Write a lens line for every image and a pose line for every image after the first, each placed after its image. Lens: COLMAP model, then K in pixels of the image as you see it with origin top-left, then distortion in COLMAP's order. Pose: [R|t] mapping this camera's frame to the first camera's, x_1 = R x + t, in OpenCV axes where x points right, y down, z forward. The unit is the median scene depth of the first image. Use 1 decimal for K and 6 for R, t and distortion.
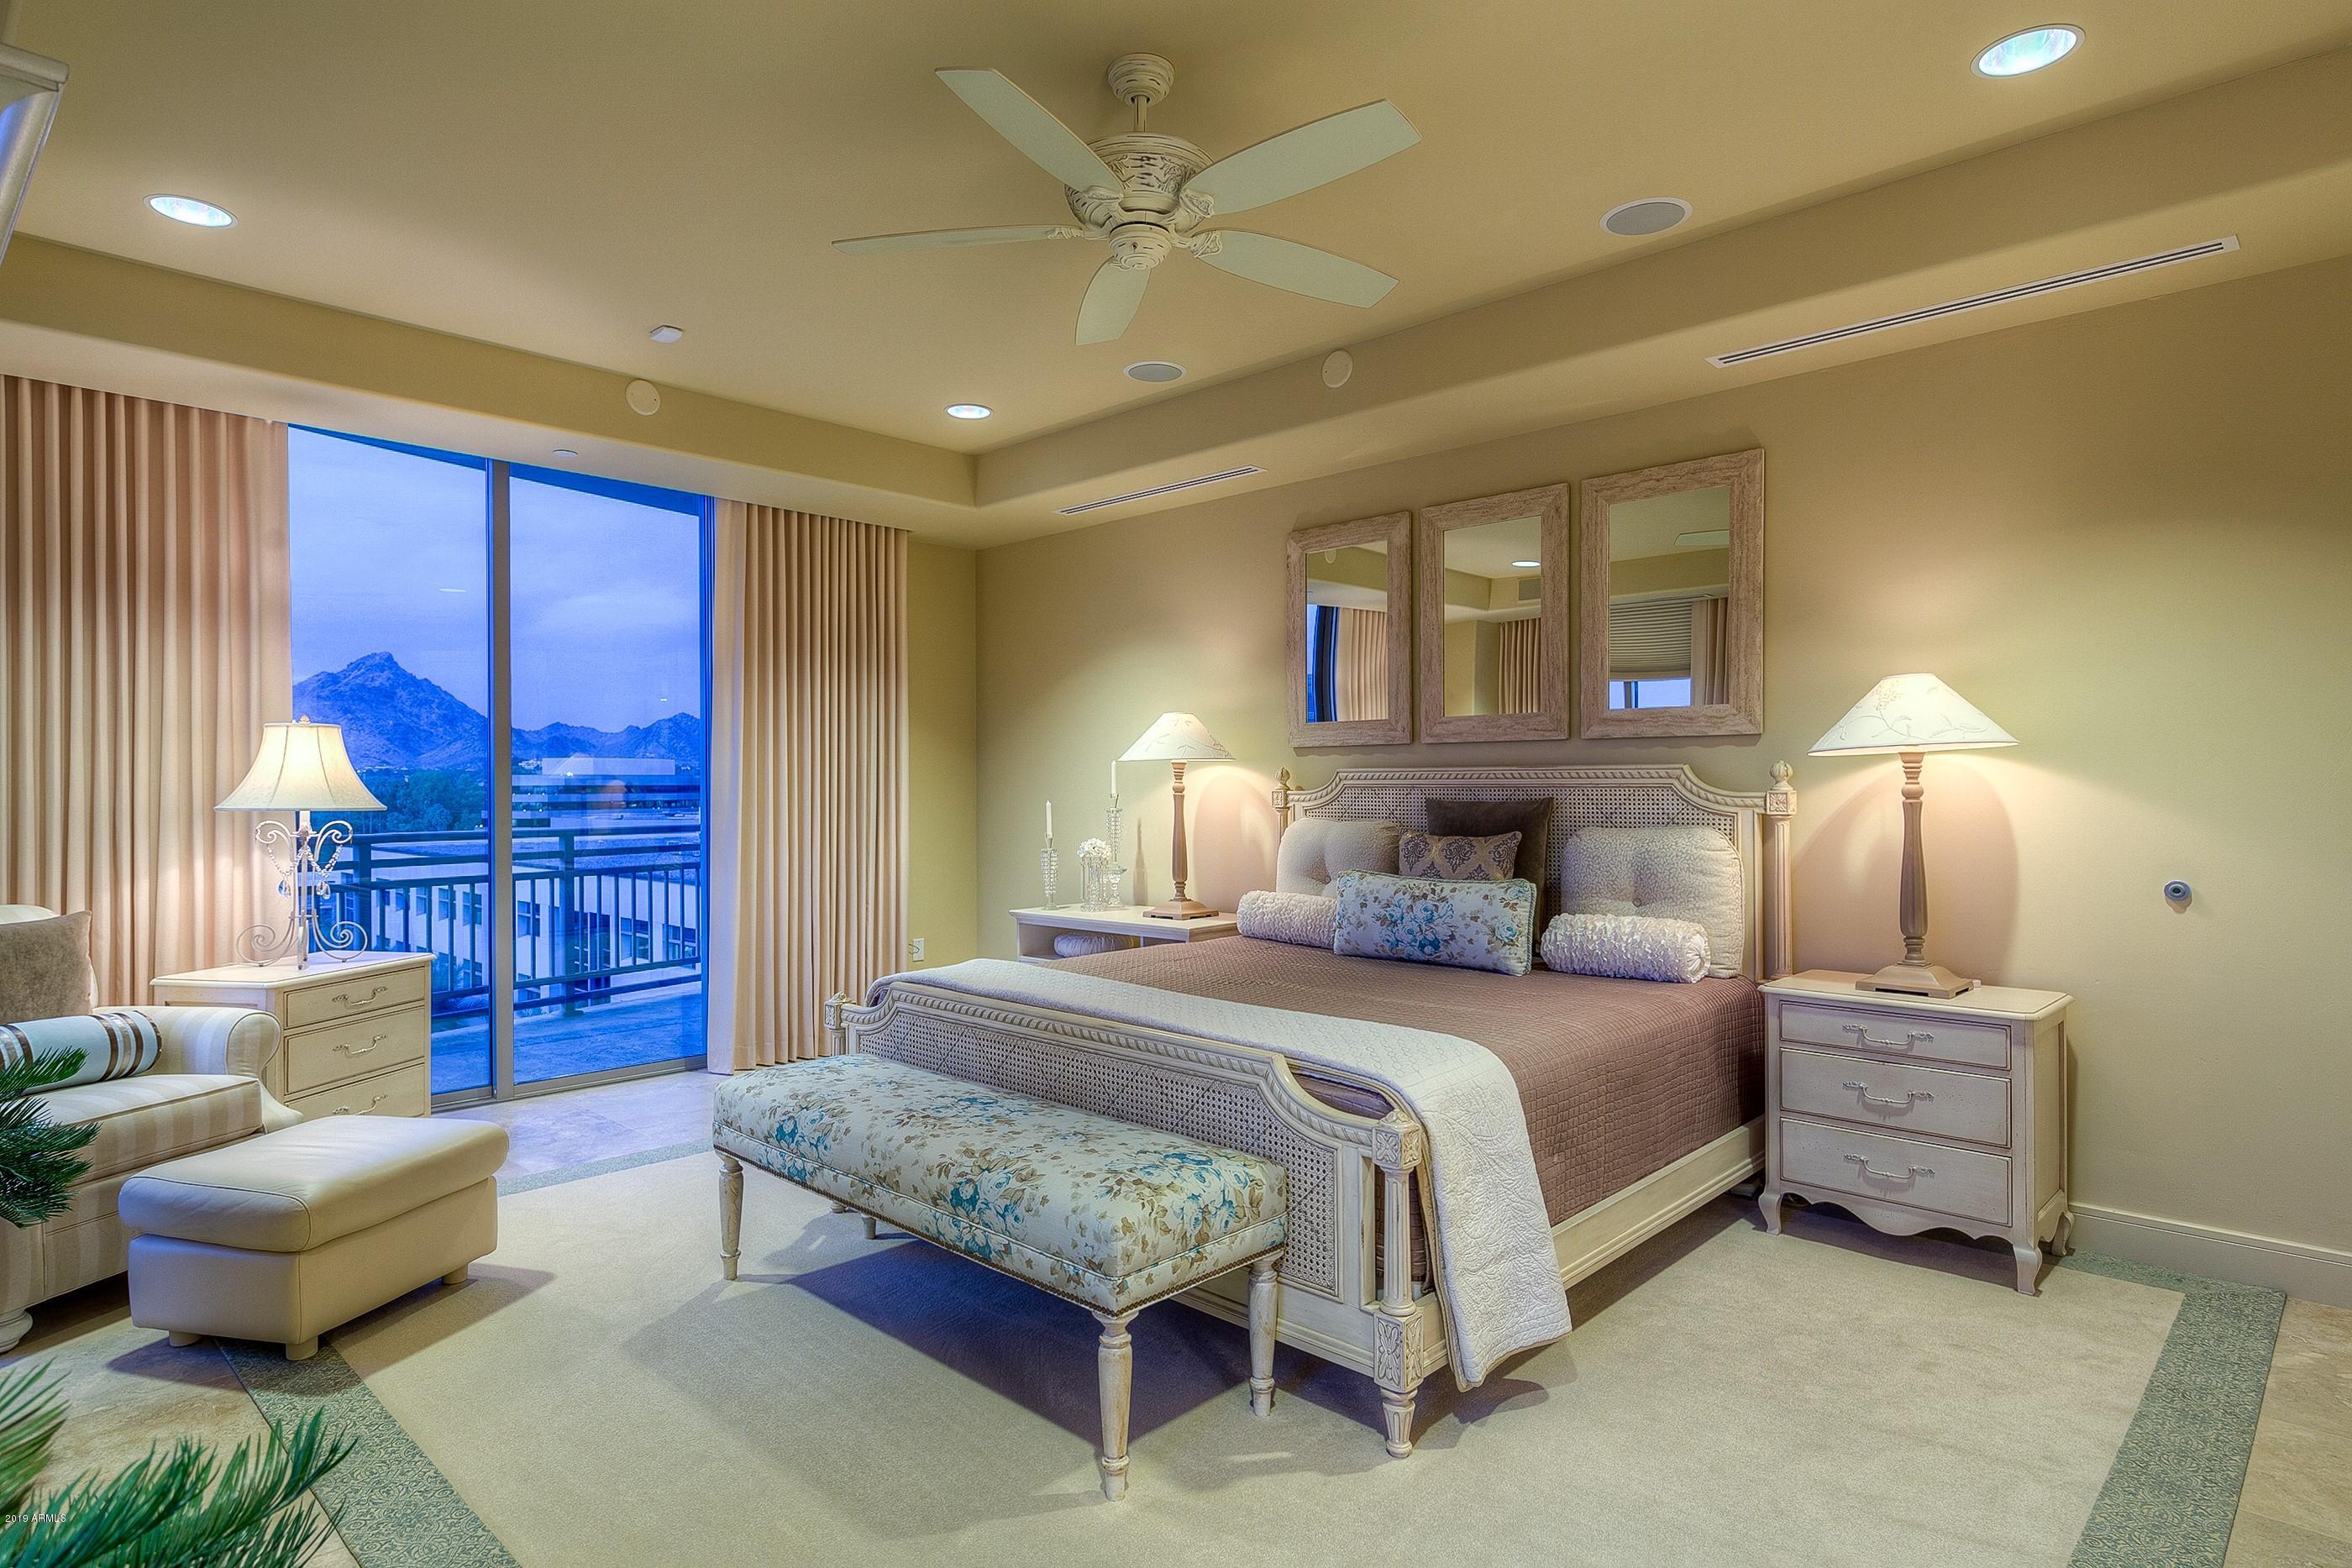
lens RADIAL K [[1286.9, 0, 1163.1], [0, 1286.9, 789.7], [0, 0, 1]] dist [0.004492, 0.000836]
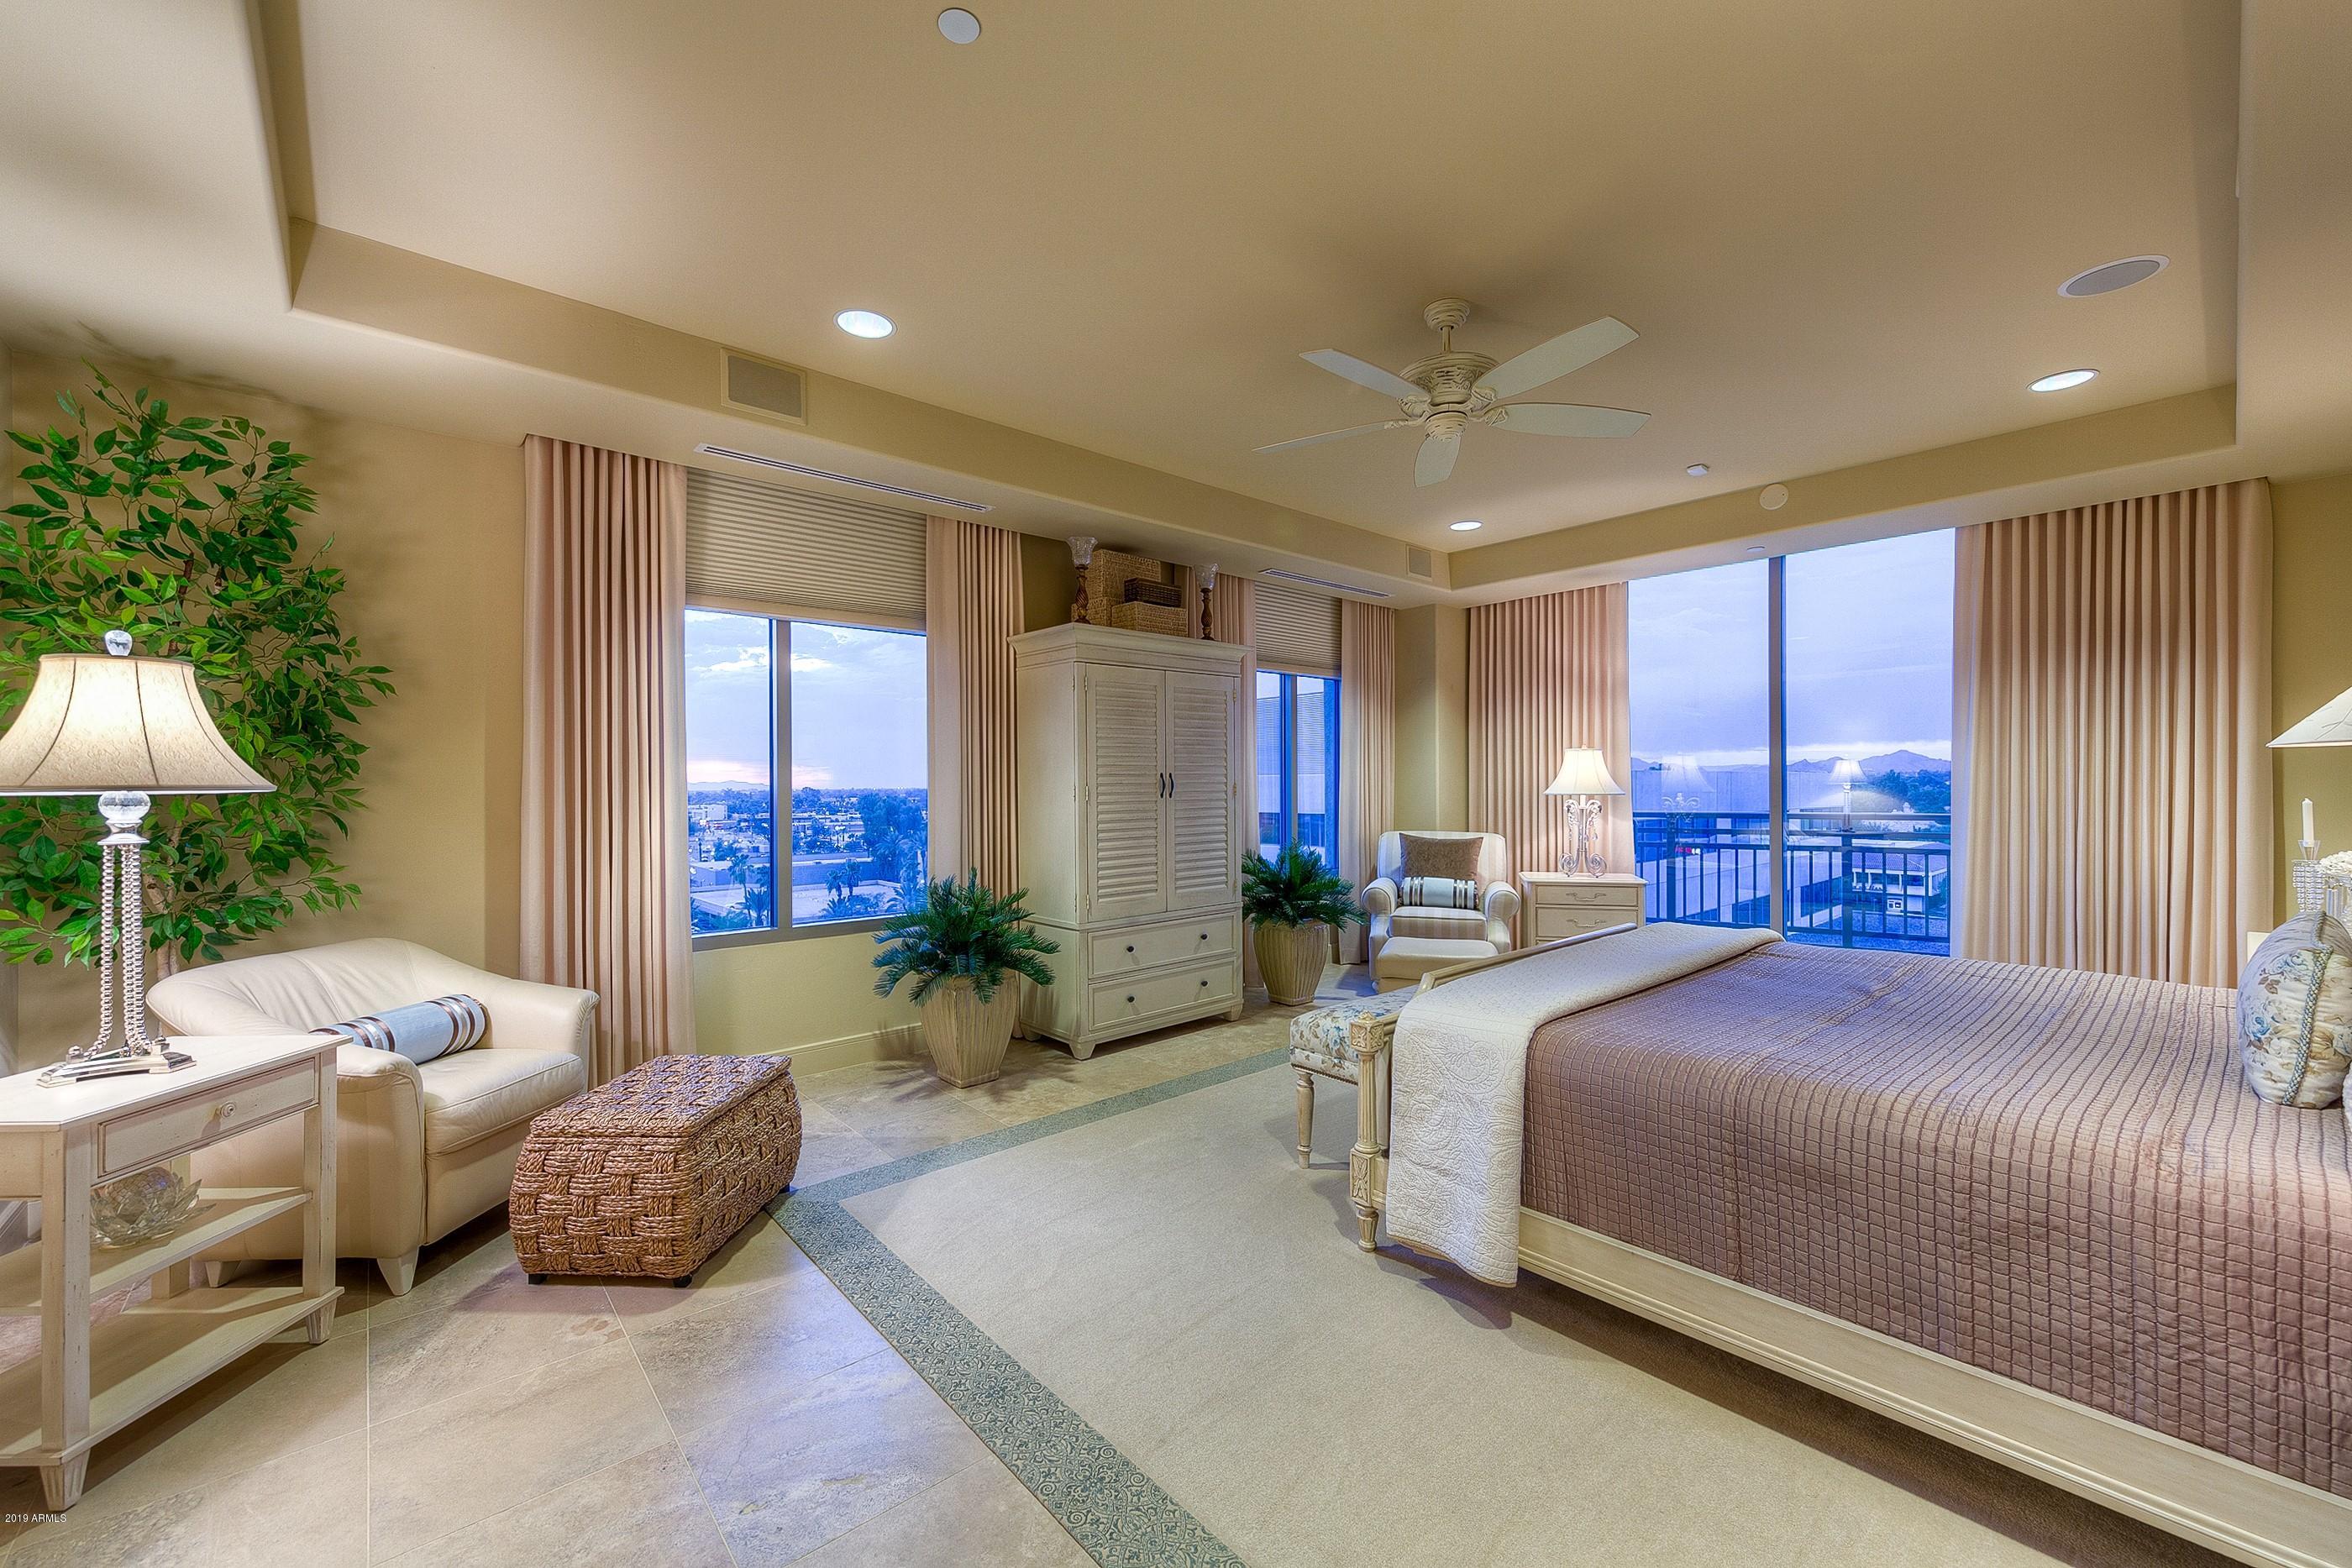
lens RADIAL K [[933.3, 0, 1163.0], [0, 933.3, 793.6], [0, 0, 1]] dist [0.000597, 0.000359]
pose [[-0.083828, 0.015957, -0.996352, 0.748361], [0.000527, 0.999872, 0.015969, -0.005813], [0.996480, 0.000813, -0.083826, 0.522127]]
